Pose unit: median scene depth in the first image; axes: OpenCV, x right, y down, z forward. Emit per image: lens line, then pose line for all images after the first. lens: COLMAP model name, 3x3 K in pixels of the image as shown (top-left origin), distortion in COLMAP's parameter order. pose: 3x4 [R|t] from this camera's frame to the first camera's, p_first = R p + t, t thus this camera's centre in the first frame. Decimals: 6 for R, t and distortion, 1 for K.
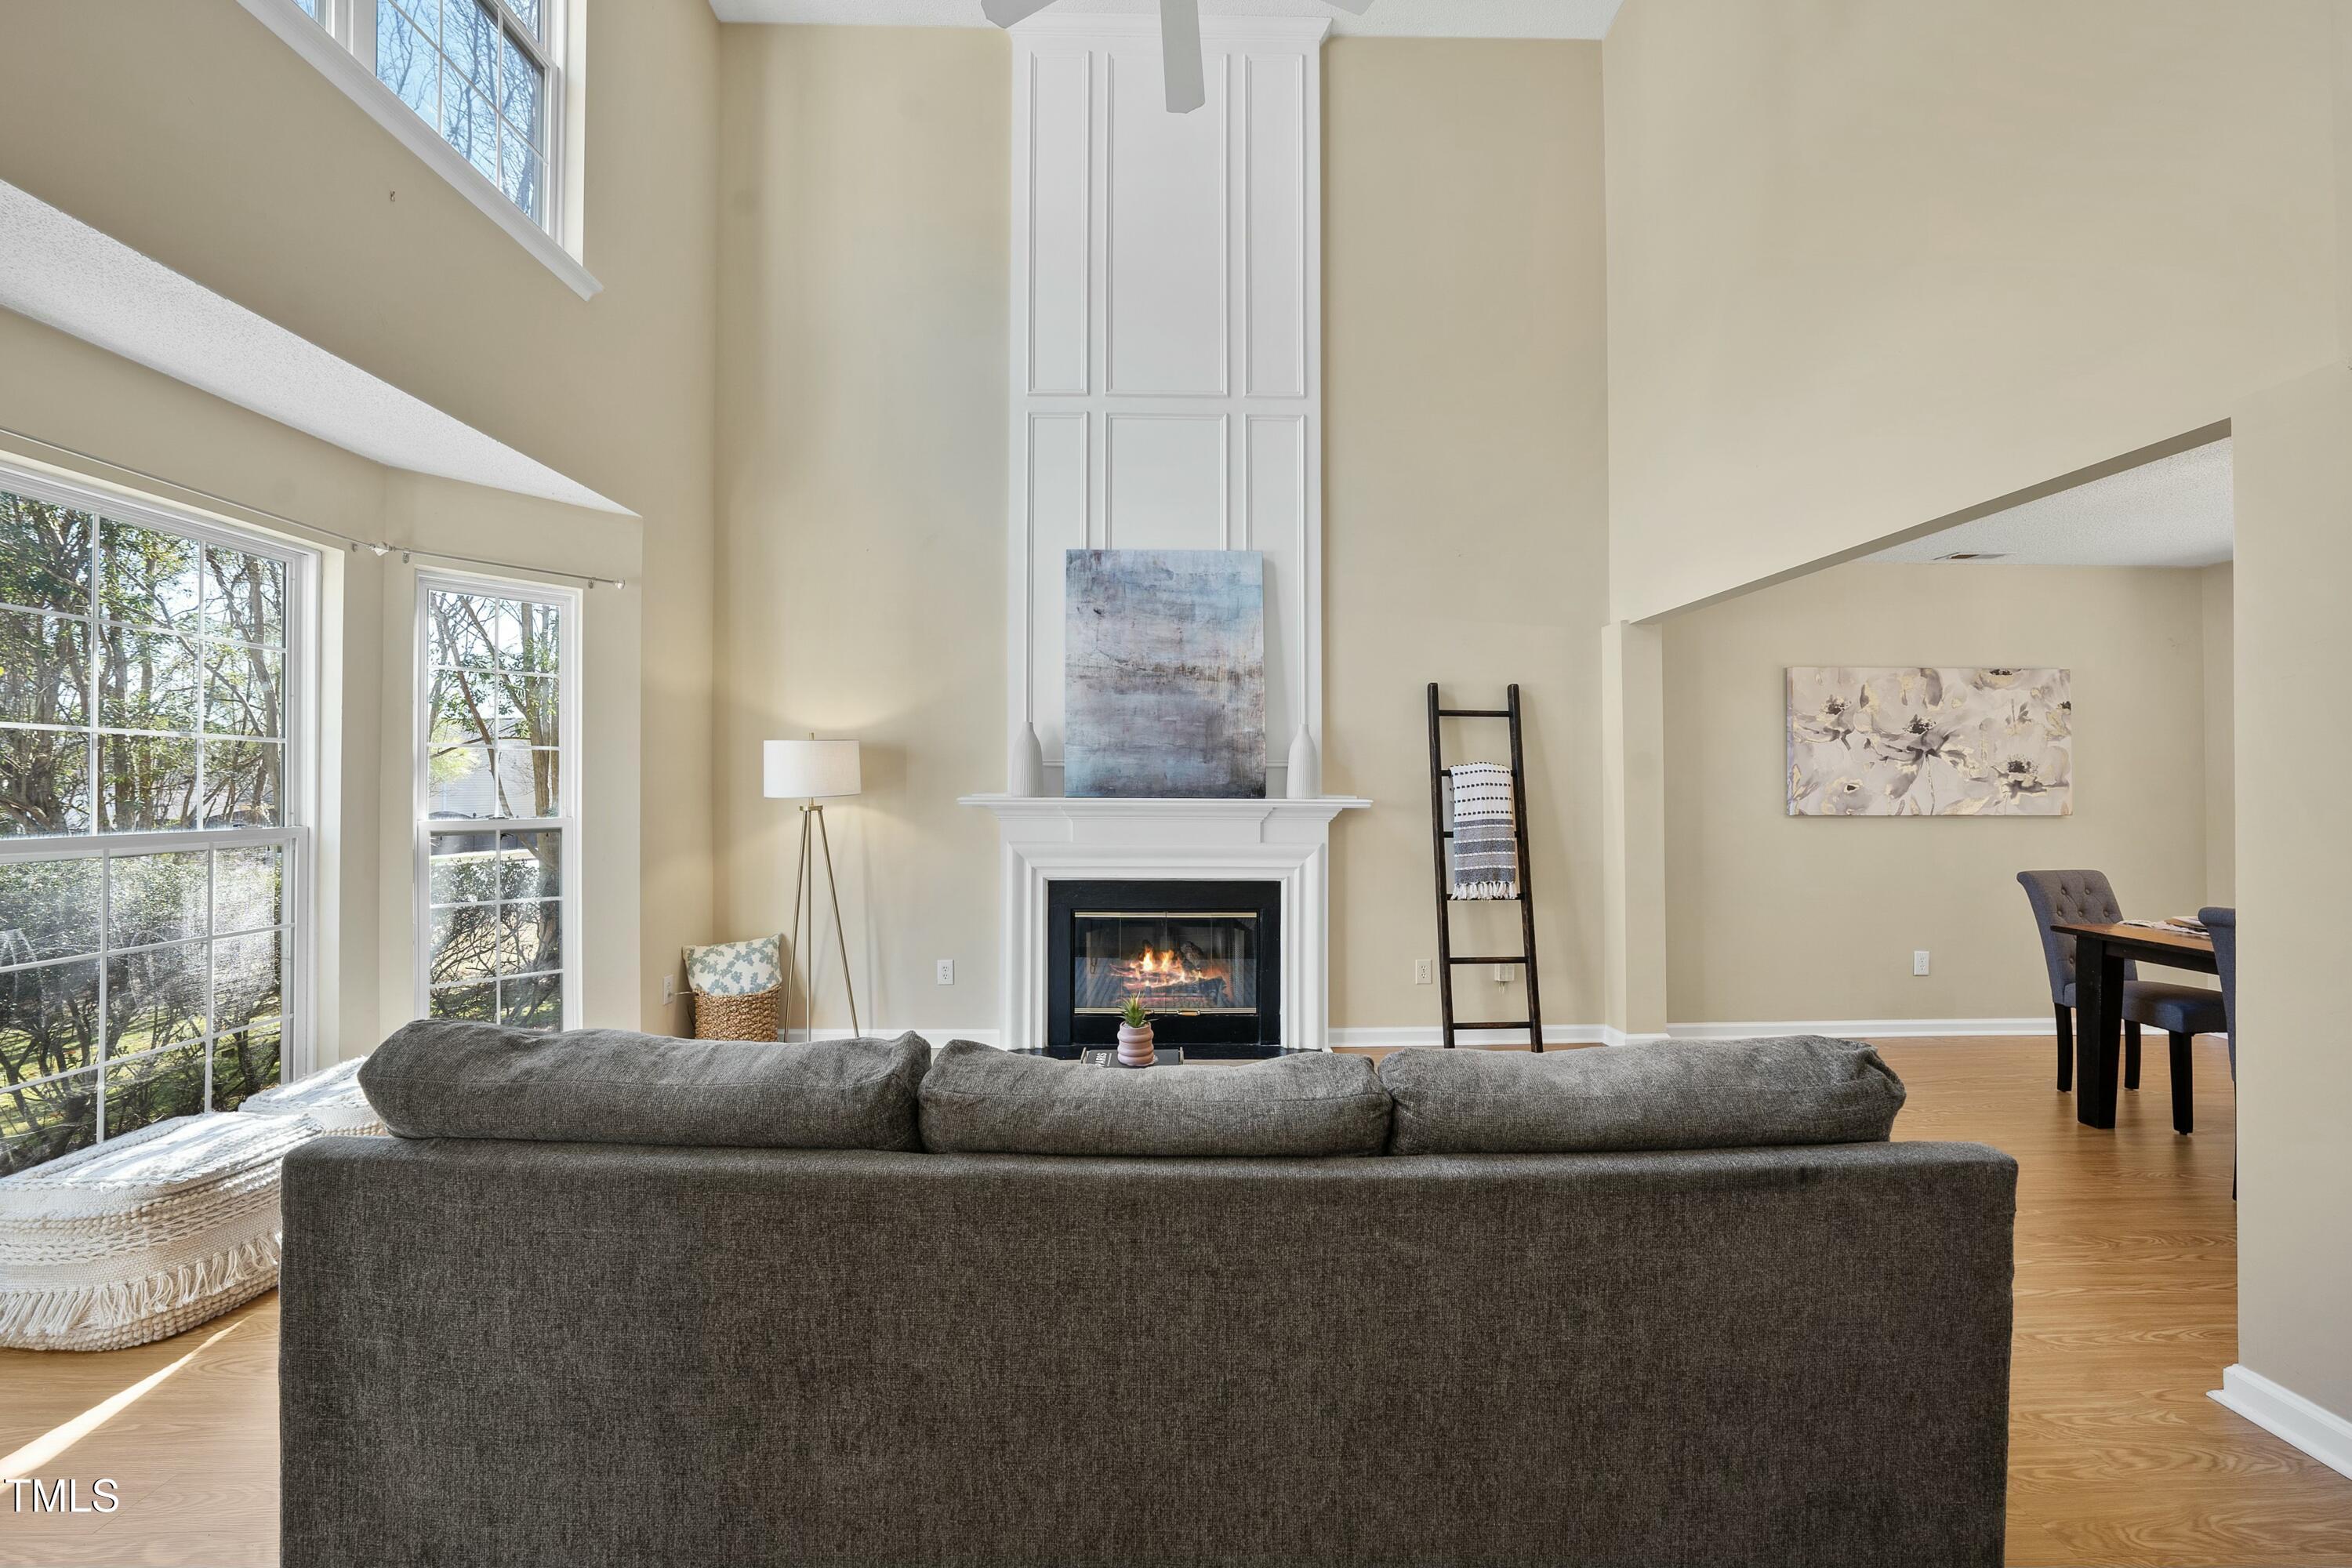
lens RADIAL K [[886.0, 0, 1183.1], [0, 886.0, 779.5], [0, 0, 1]] dist [0.002824, 0.000508]
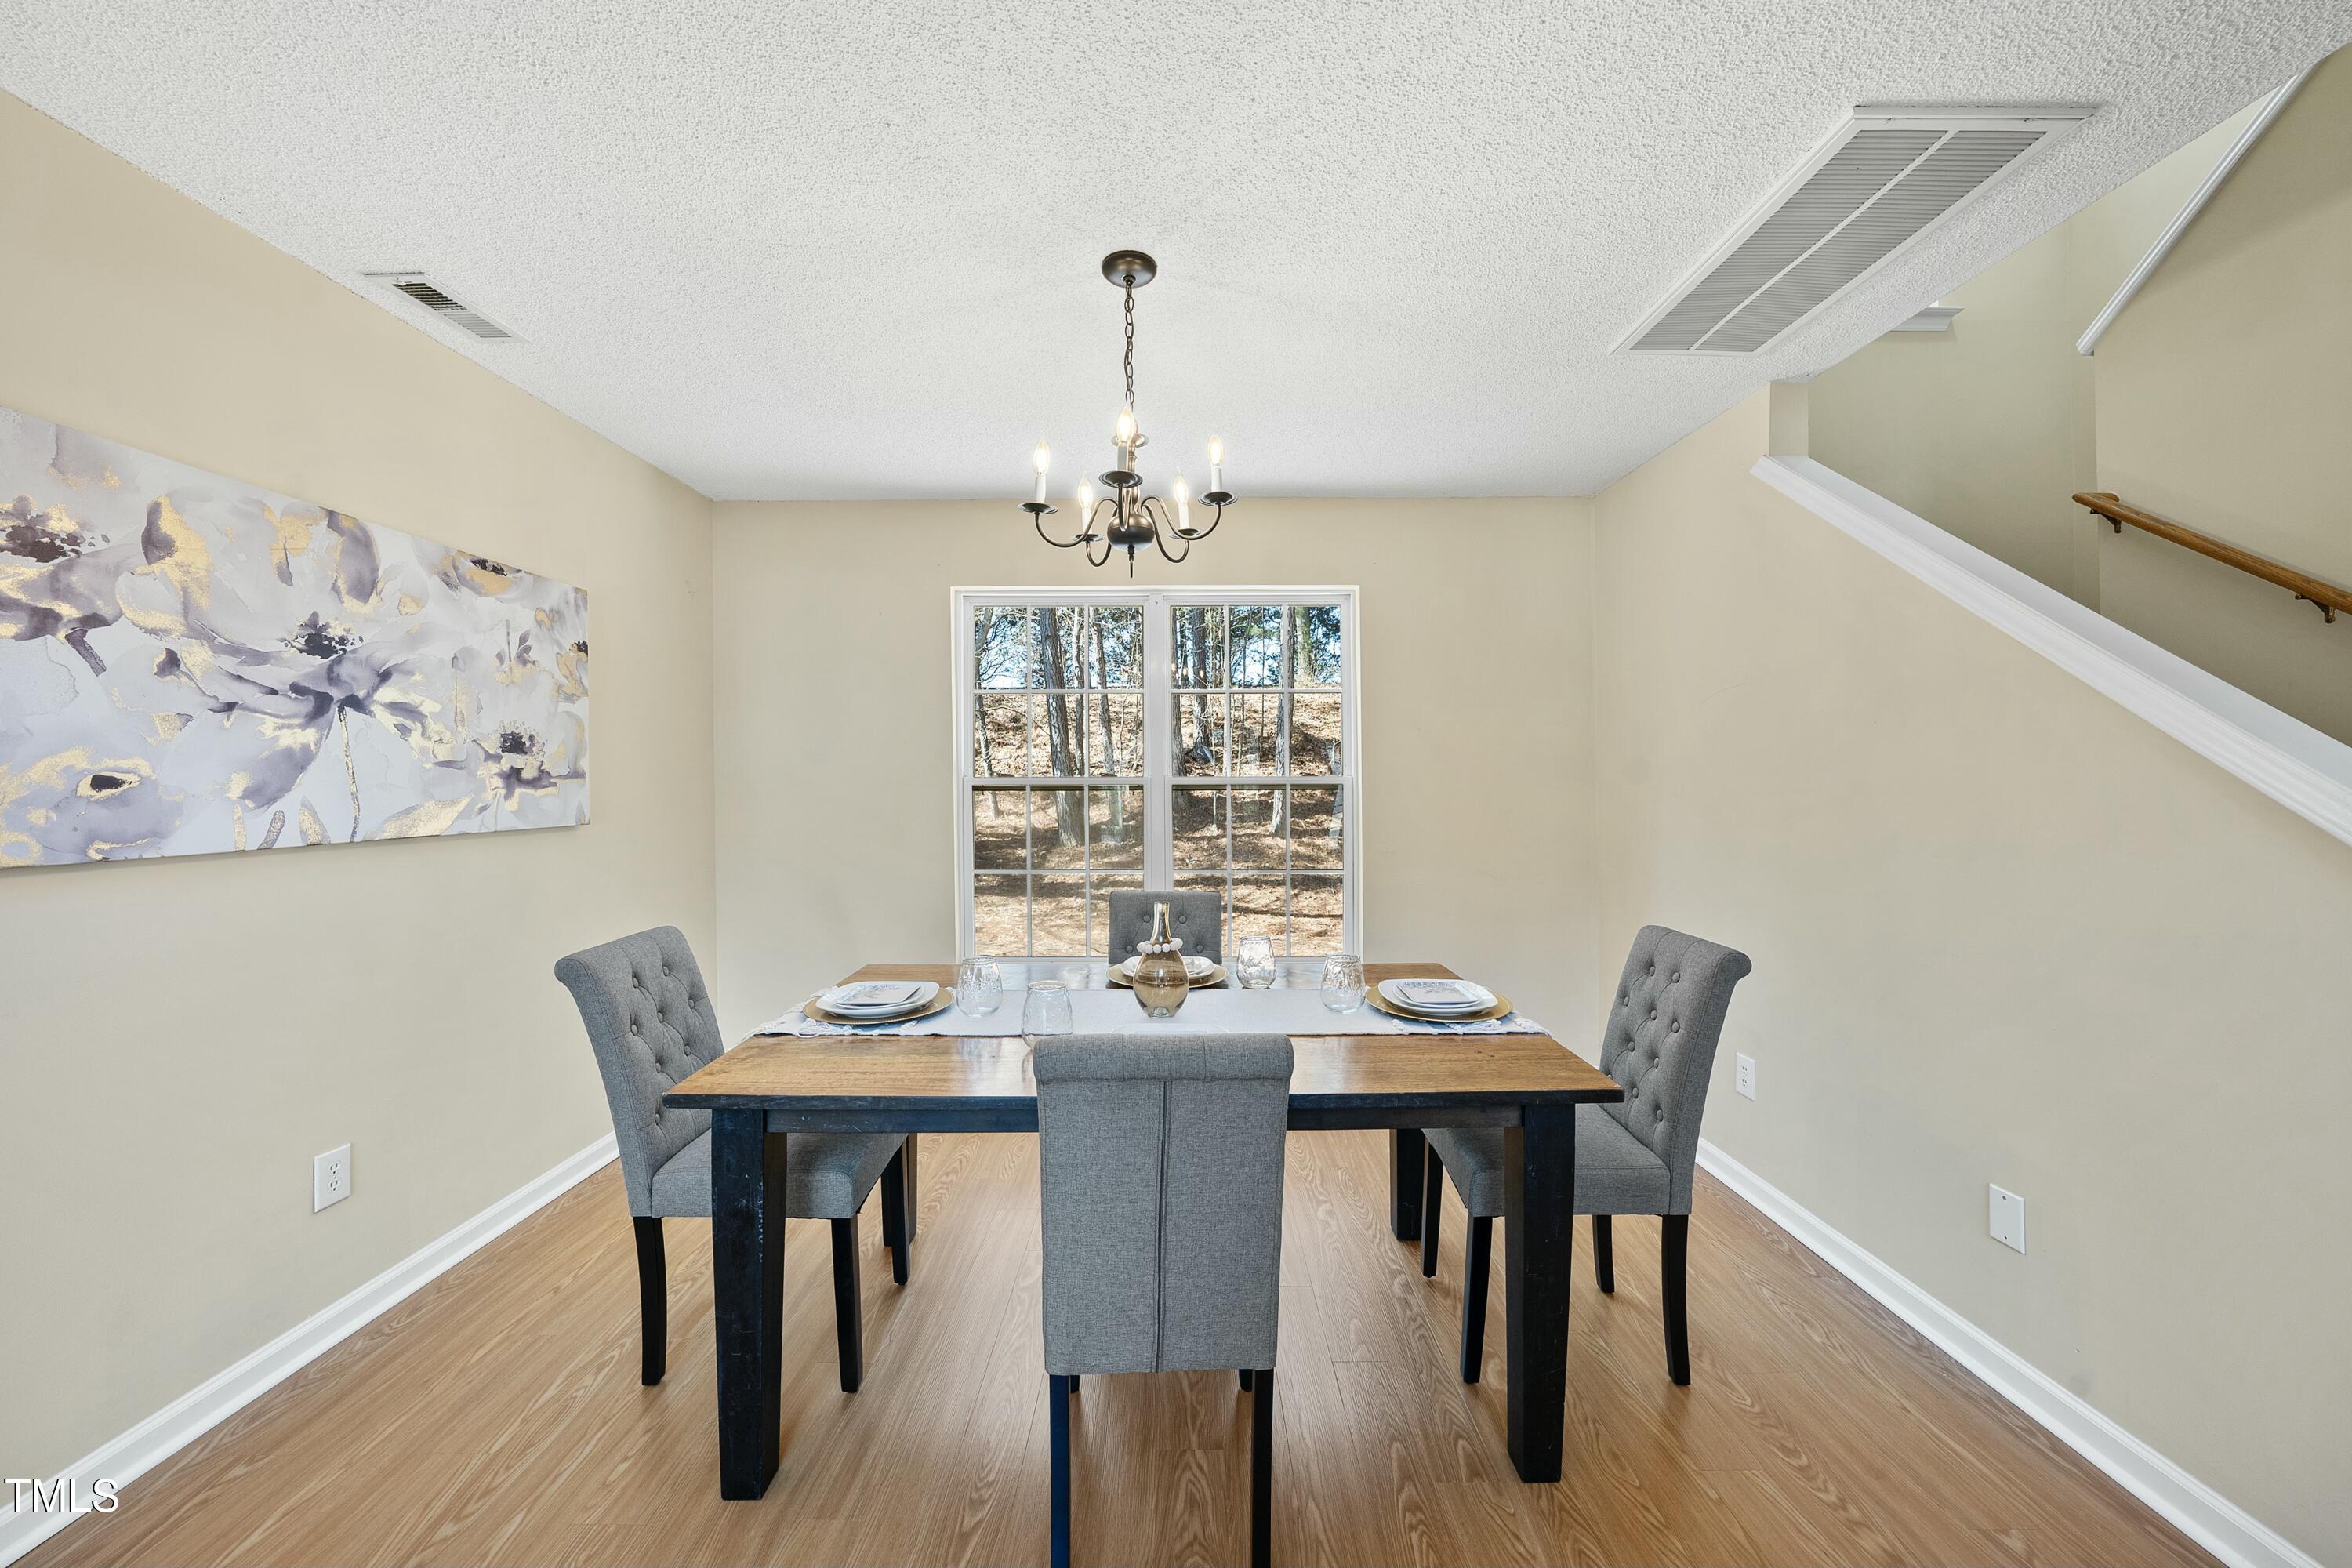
lens RADIAL K [[793.6, 0, 1184.8], [0, 793.6, 784.0], [0, 0, 1]] dist [-0.017840, 0.001761]
pose [[0.035509, -0.009856, 0.999321, 0.461880], [-0.010395, 0.999894, 0.010231, 0.002224], [-0.999315, -0.010751, 0.035402, 0.562805]]
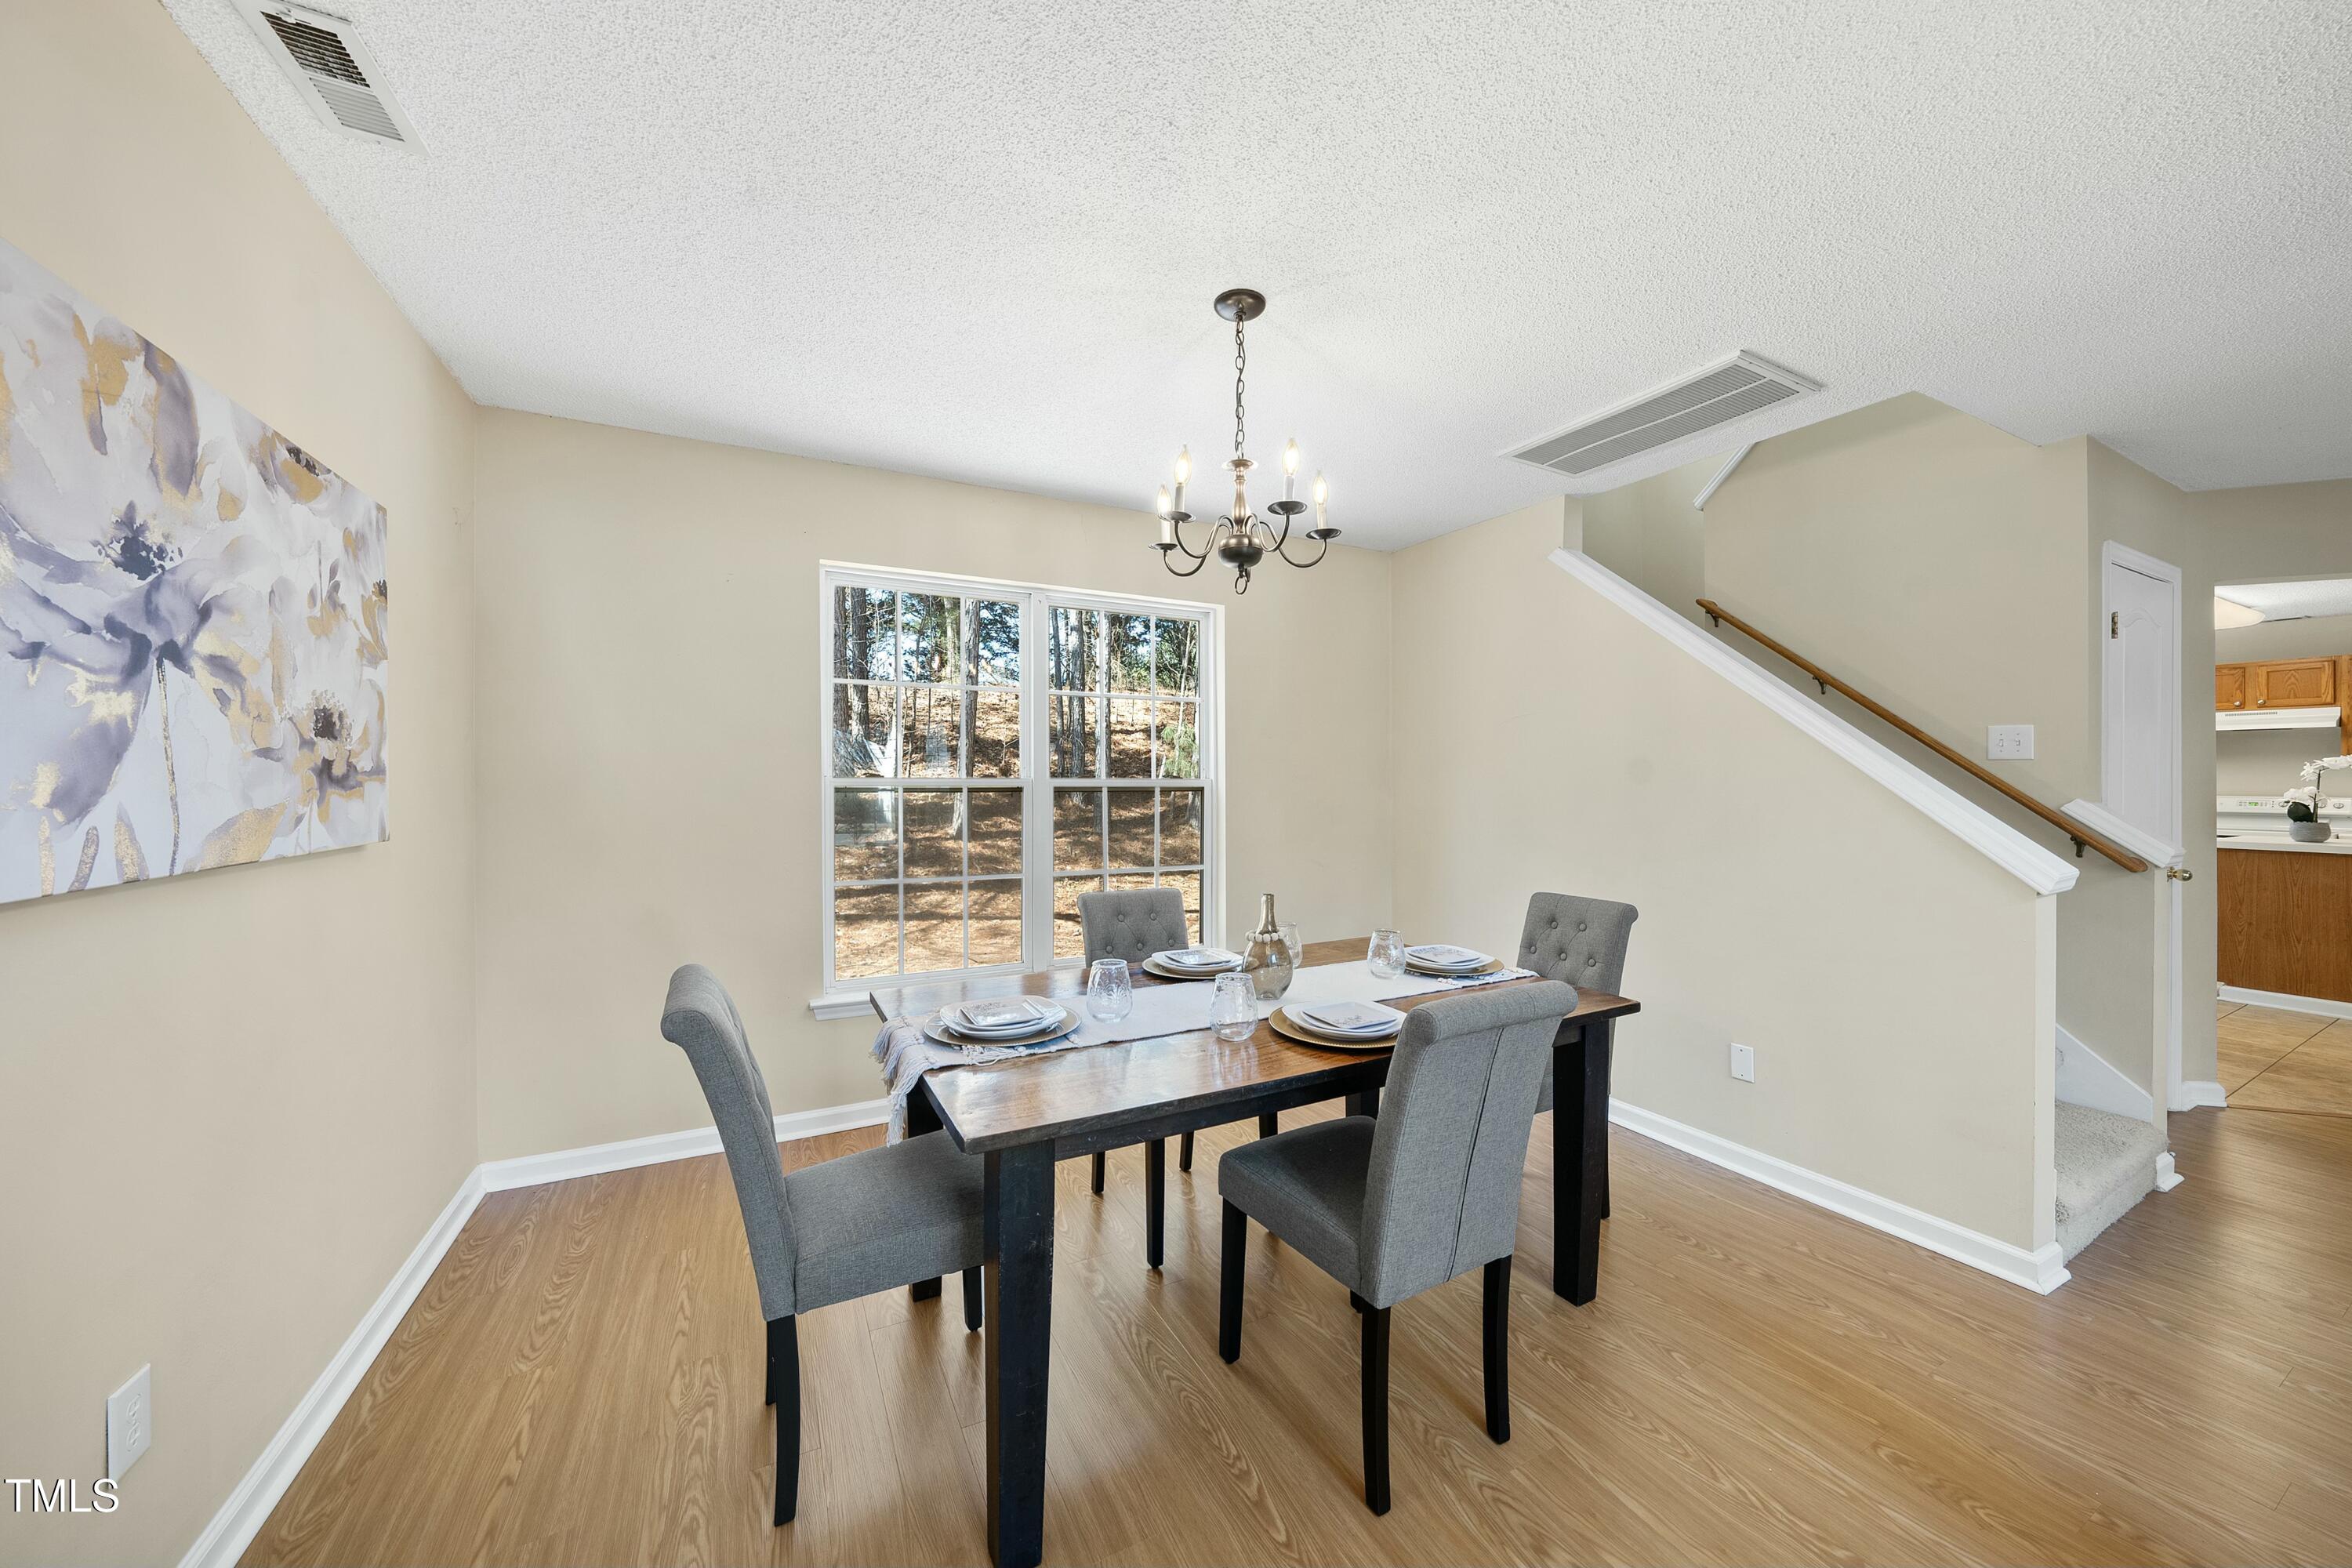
lens RADIAL K [[793.6, 0, 1179.8], [0, 793.6, 785.1], [0, 0, 1]] dist [-0.017840, 0.001761]
pose [[-0.417790, -0.009370, 0.908495, 0.484946], [-0.016197, 0.999865, 0.002864, 0.005448], [-0.908399, -0.013519, -0.417885, 0.810514]]
